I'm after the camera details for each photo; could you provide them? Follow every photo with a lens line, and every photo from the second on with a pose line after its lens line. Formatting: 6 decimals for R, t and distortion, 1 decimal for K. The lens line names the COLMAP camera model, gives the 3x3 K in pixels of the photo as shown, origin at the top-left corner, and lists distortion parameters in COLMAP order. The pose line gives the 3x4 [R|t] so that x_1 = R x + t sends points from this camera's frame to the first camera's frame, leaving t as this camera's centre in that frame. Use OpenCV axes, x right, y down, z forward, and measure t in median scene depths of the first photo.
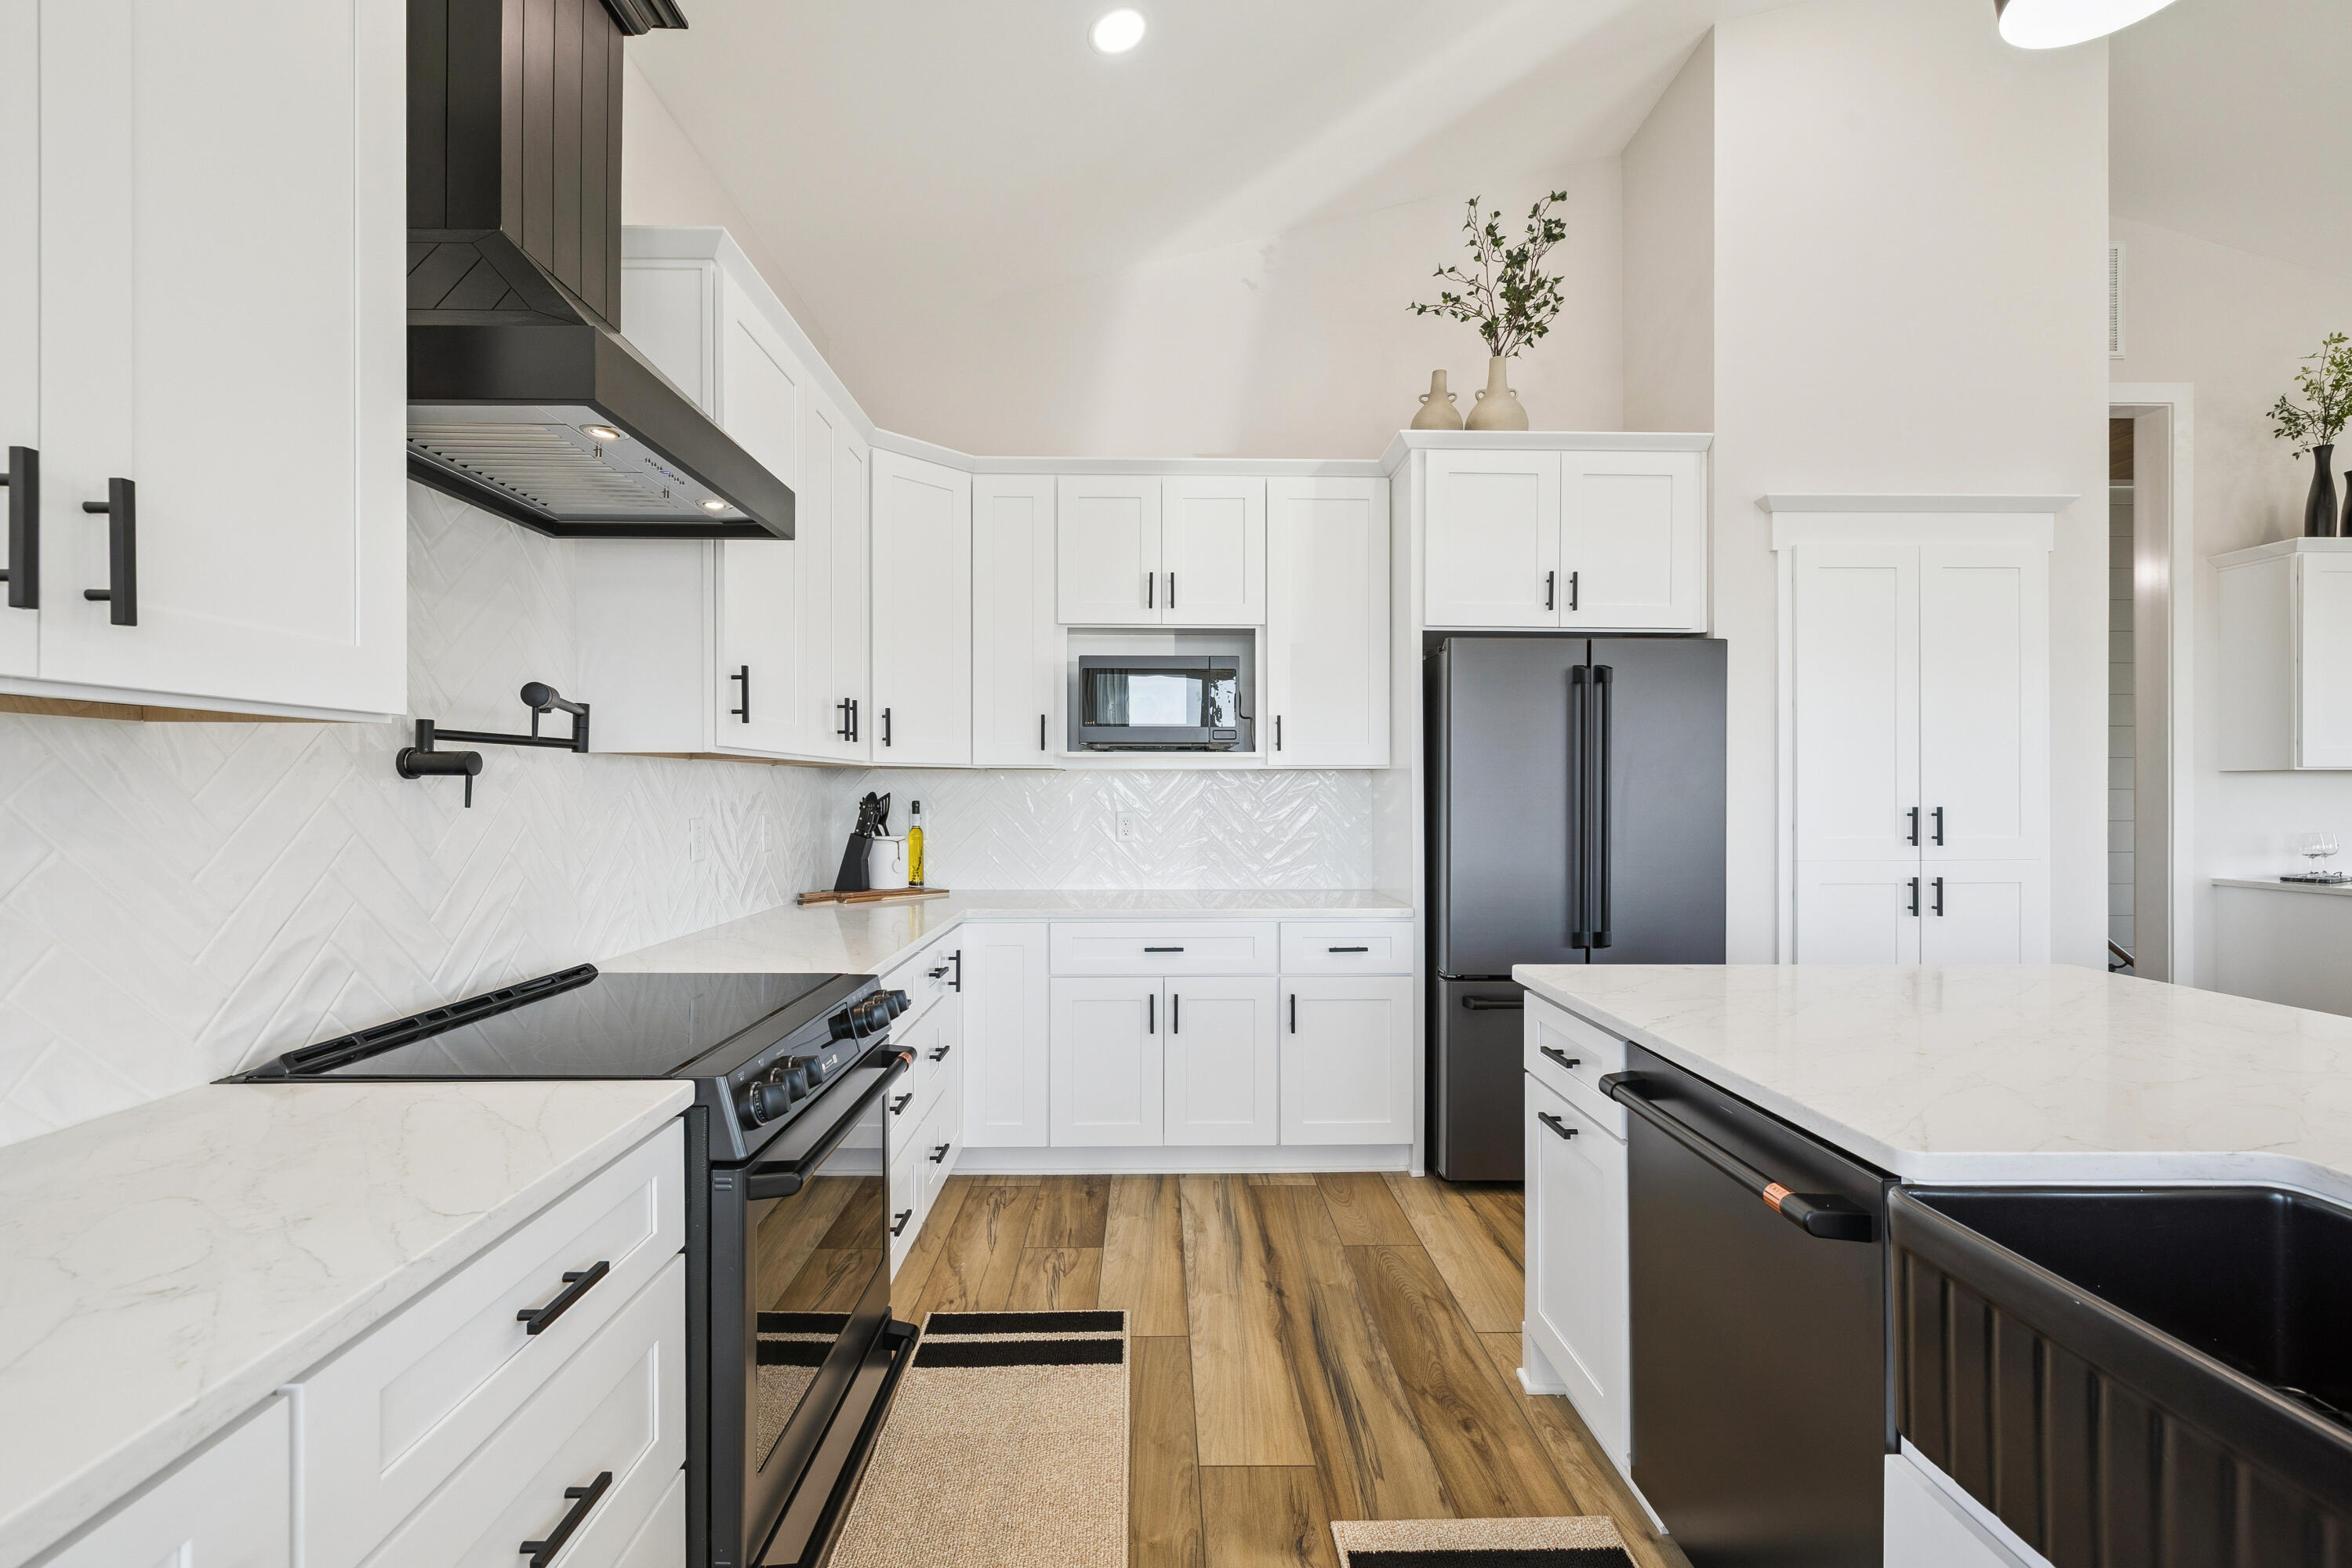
lens RADIAL K [[993.0, 0, 1176.8], [0, 993.0, 792.9], [0, 0, 1]] dist [0.002446, 0.000951]
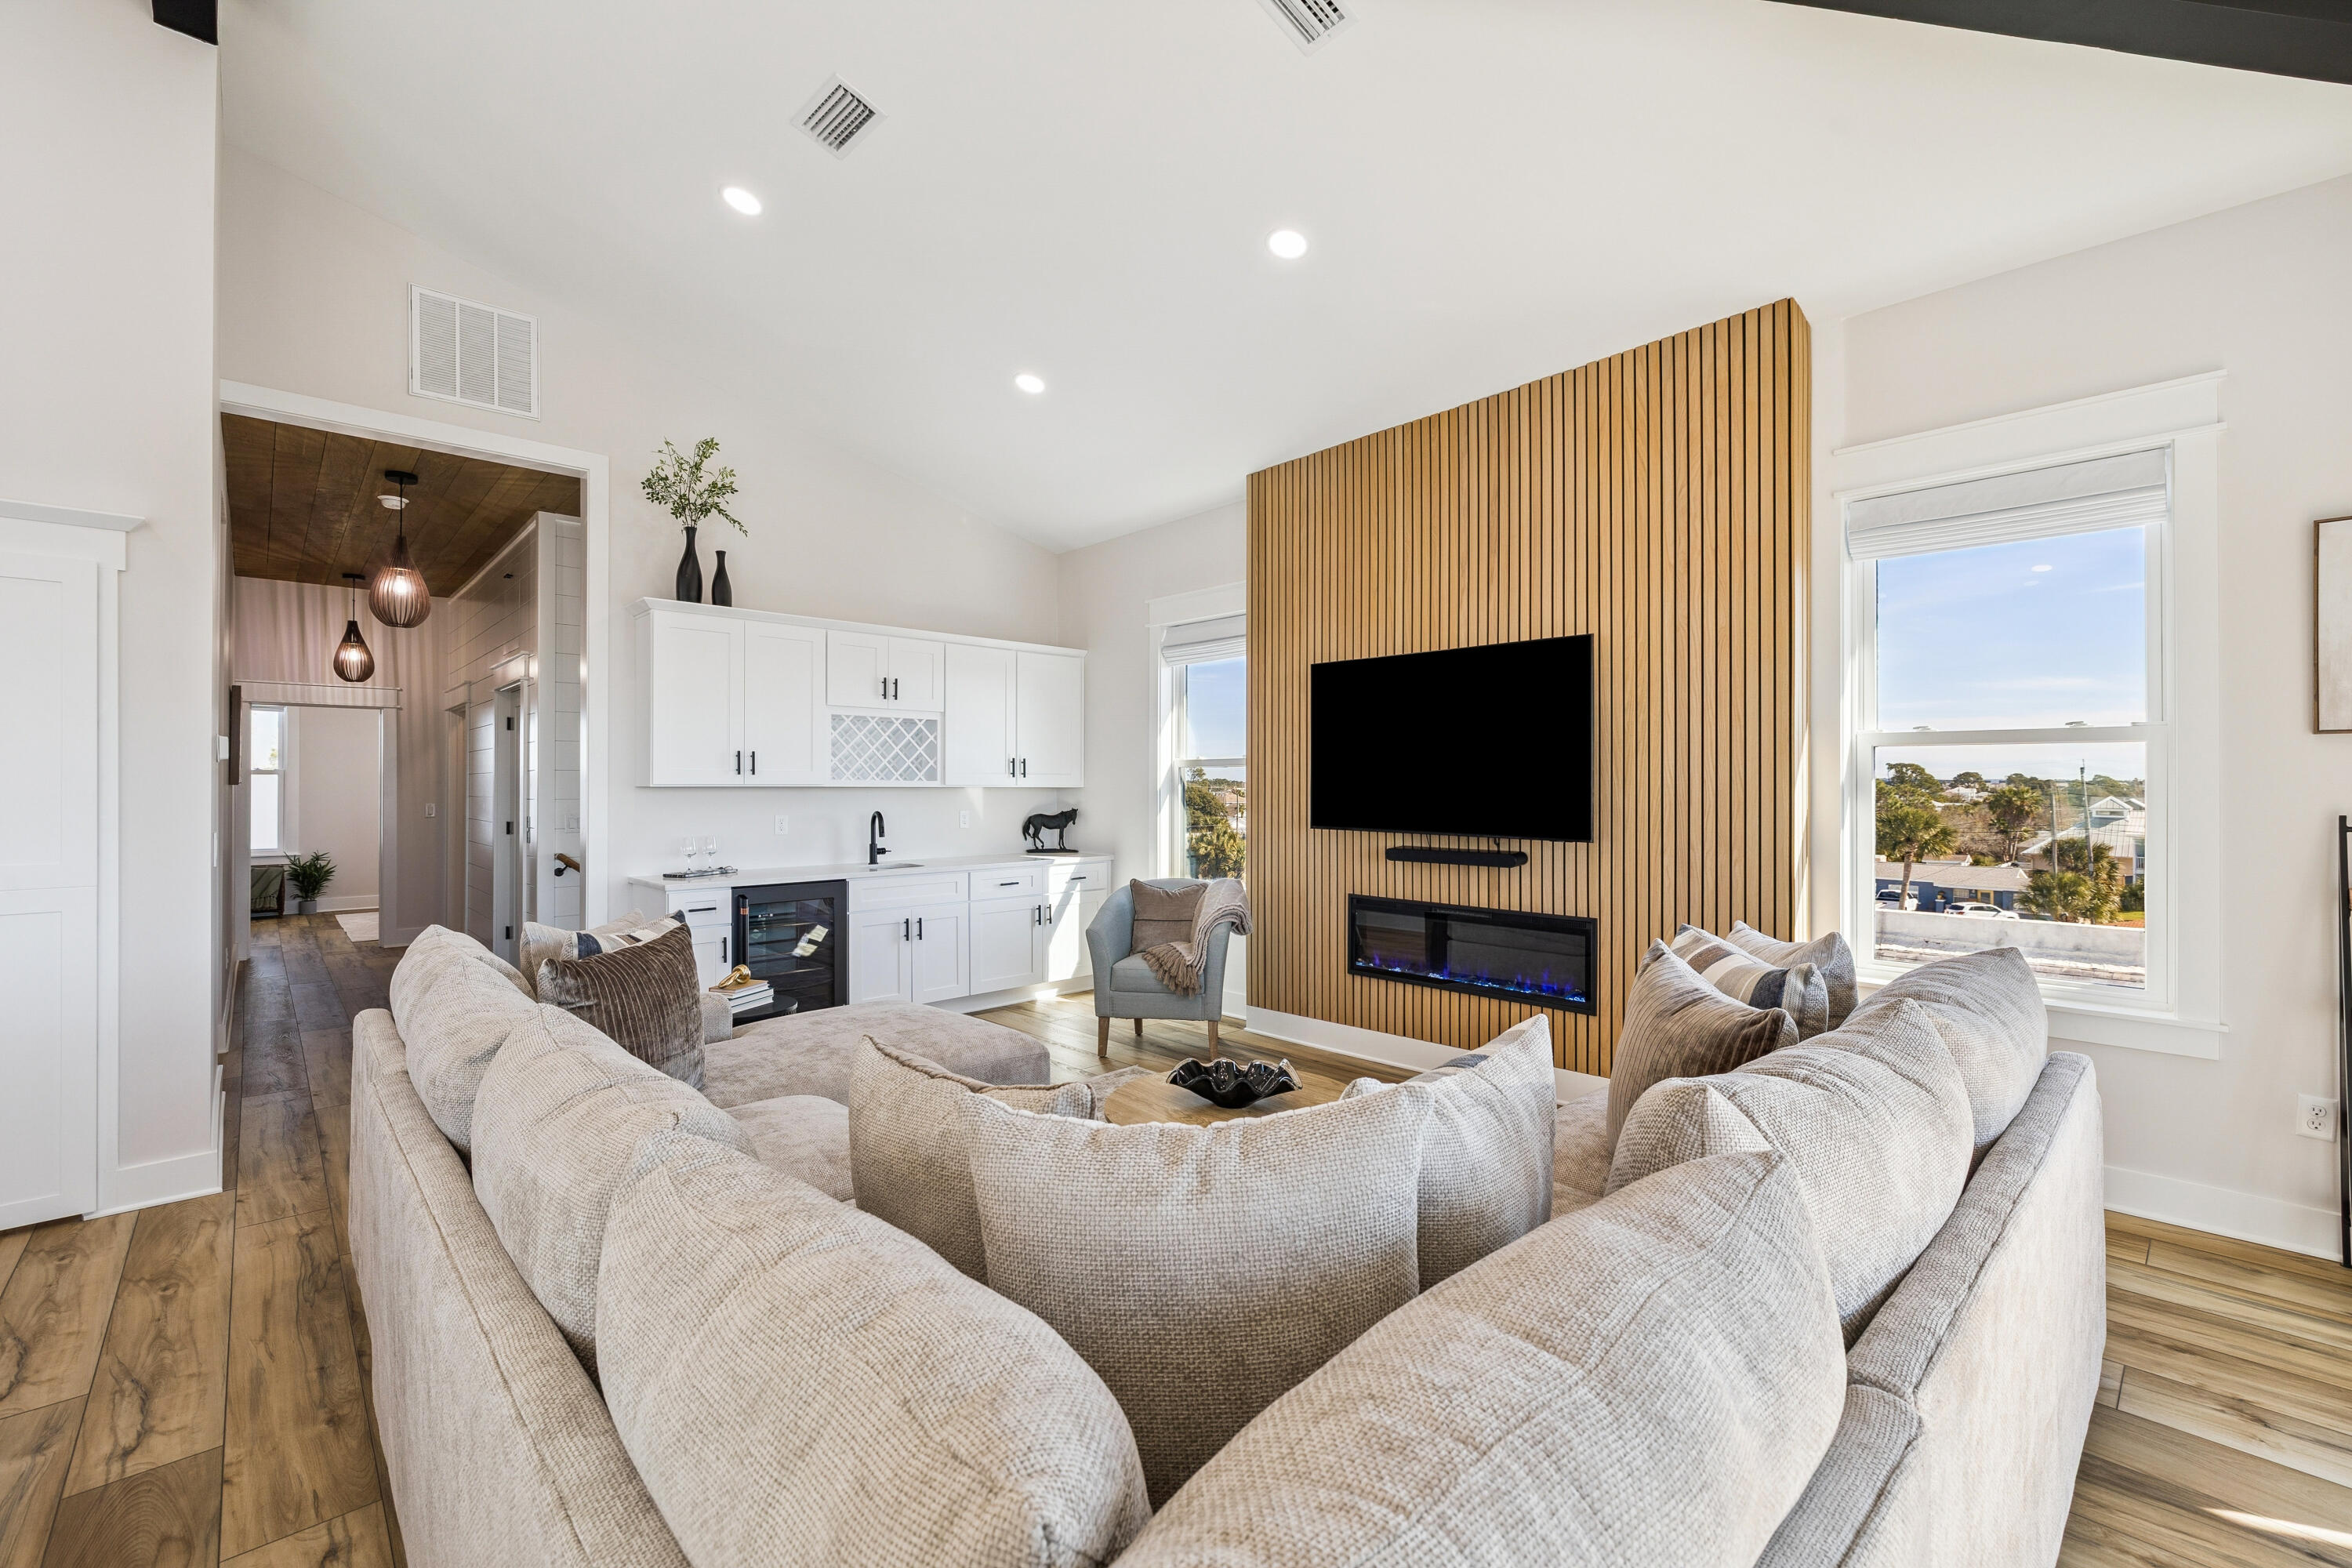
lens RADIAL K [[993.0, 0, 1172.9], [0, 993.0, 765.9], [0, 0, 1]] dist [0.002446, 0.000951]
pose [[0.746895, 0.014588, 0.664782, 1.011302], [0.000413, 0.999749, -0.022403, -0.027374], [-0.664942, 0.017007, 0.746701, -0.429801]]
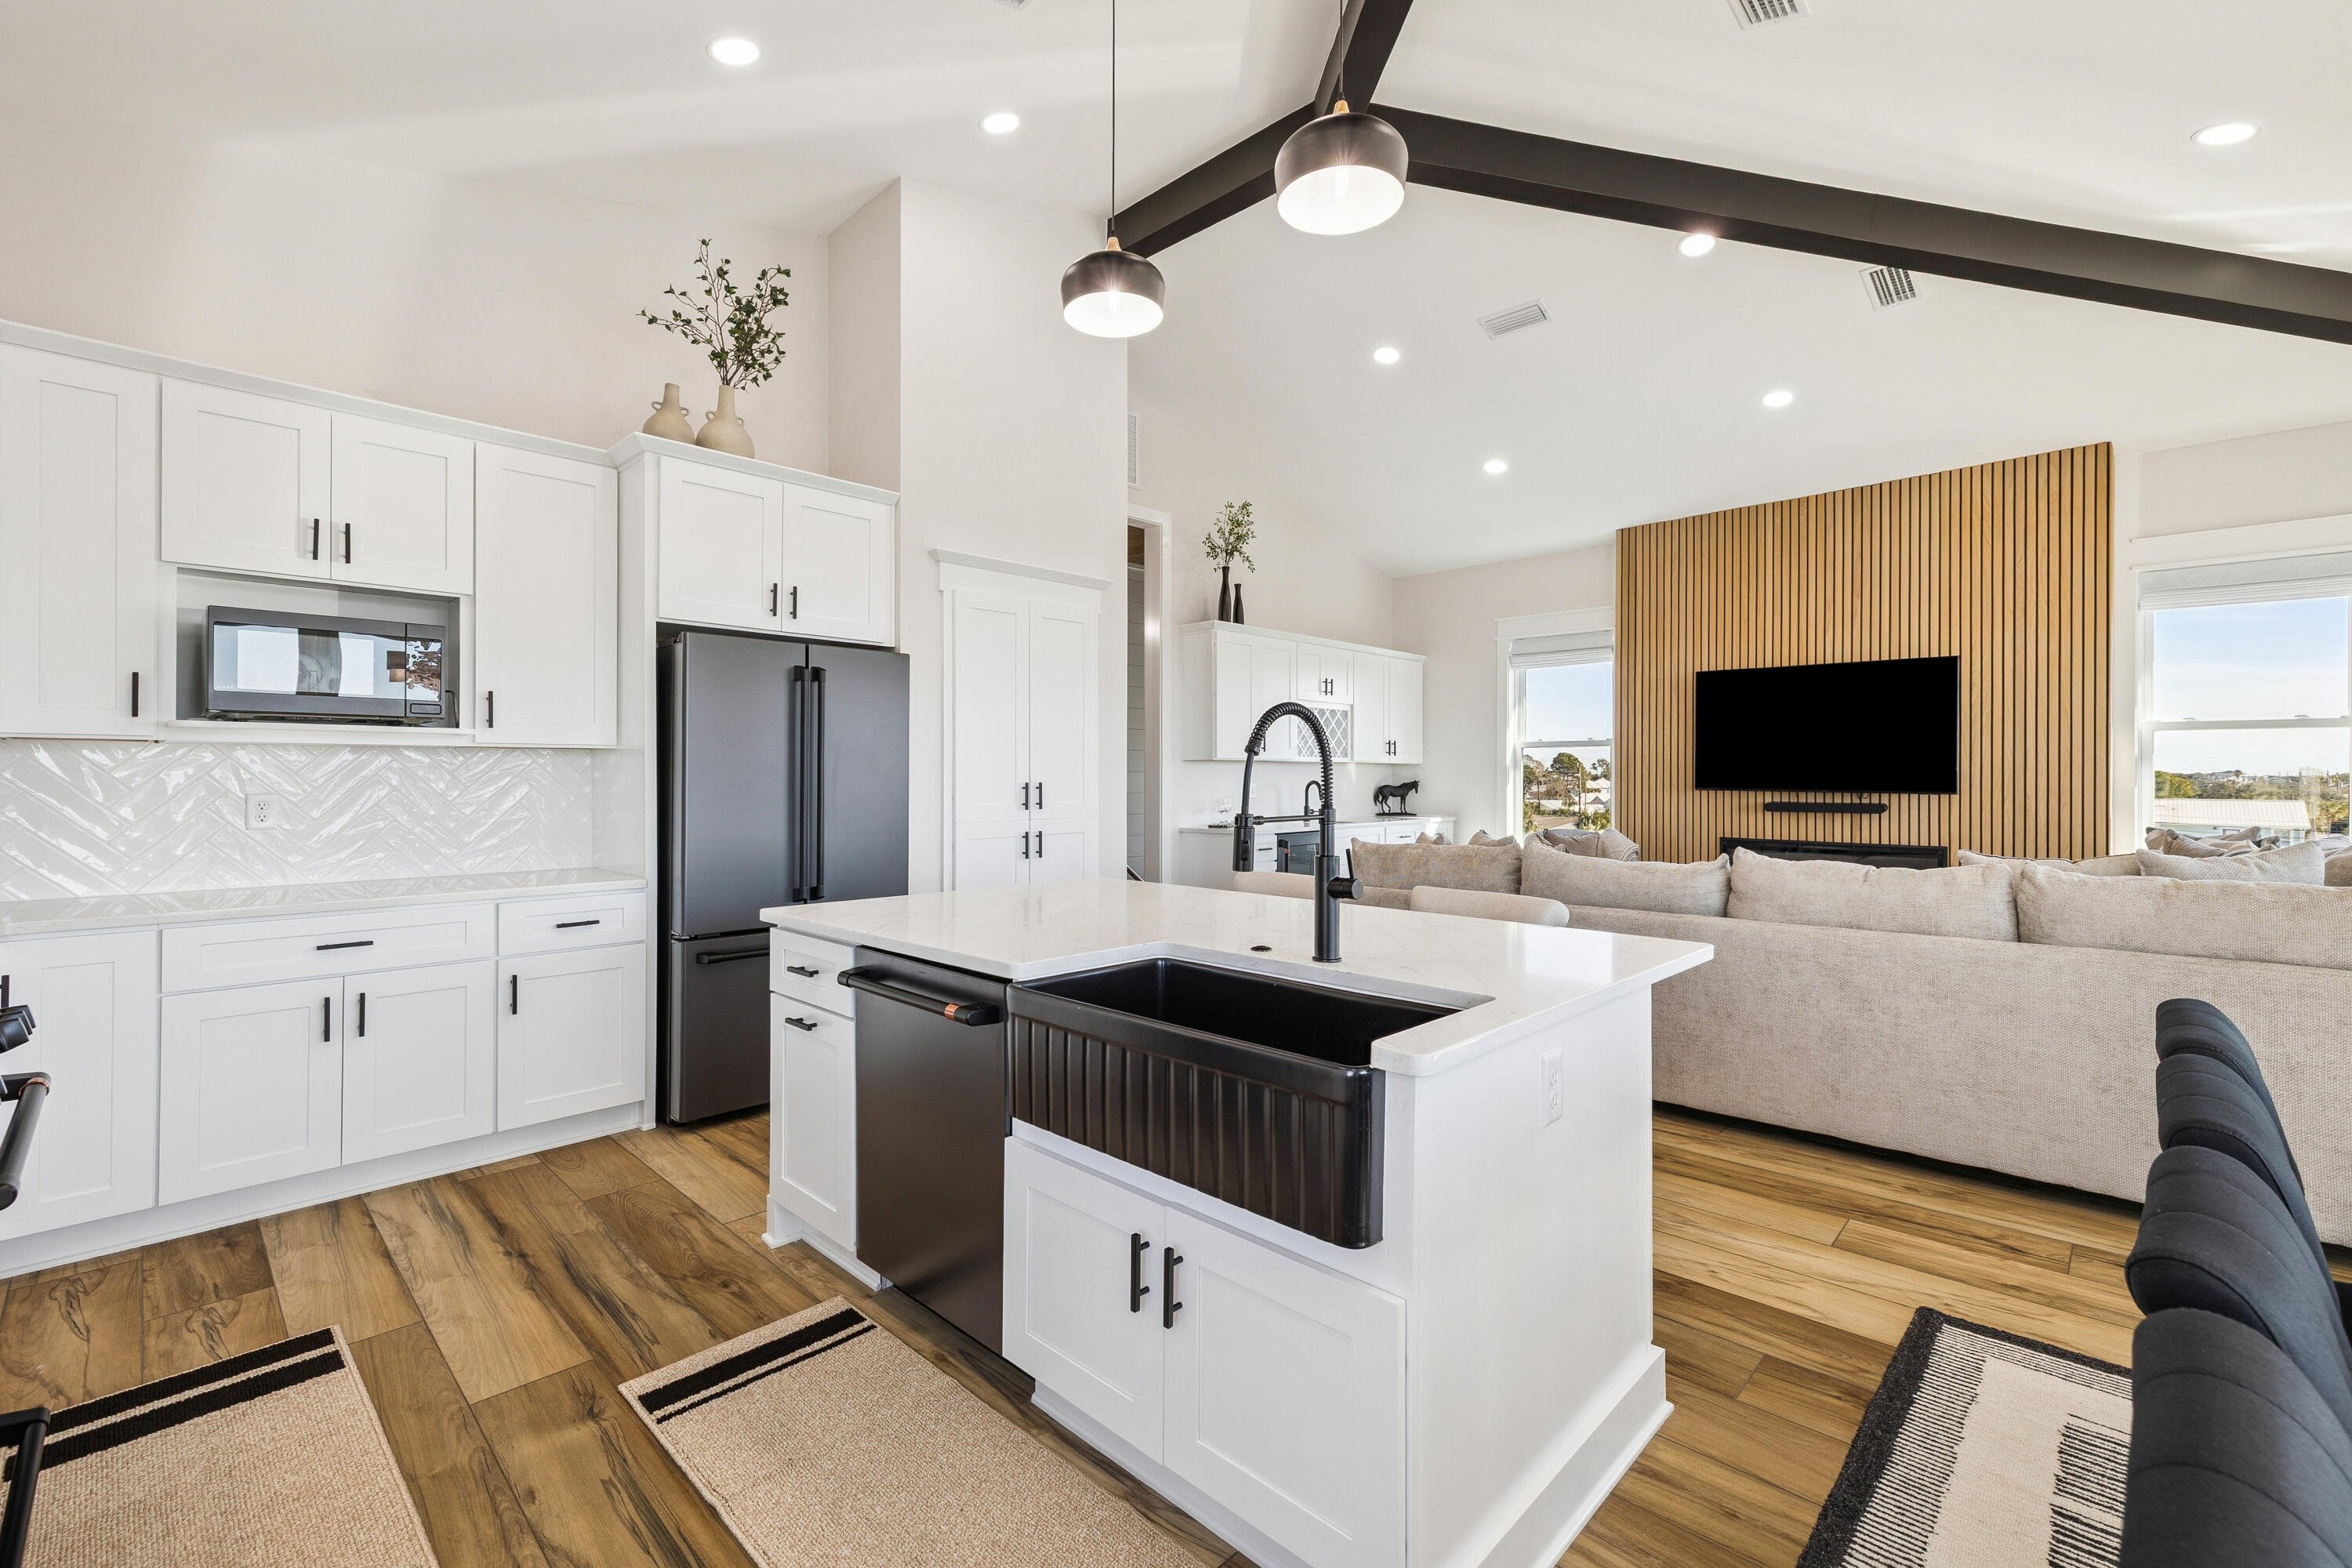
lens RADIAL K [[993.0, 0, 1167.3], [0, 993.0, 764.7], [0, 0, 1]] dist [0.002446, 0.000951]
pose [[0.715150, 0.008113, 0.698924, -0.108994], [0.000562, 0.999926, -0.012182, 0.005803], [-0.698971, 0.009105, 0.715092, -0.159306]]
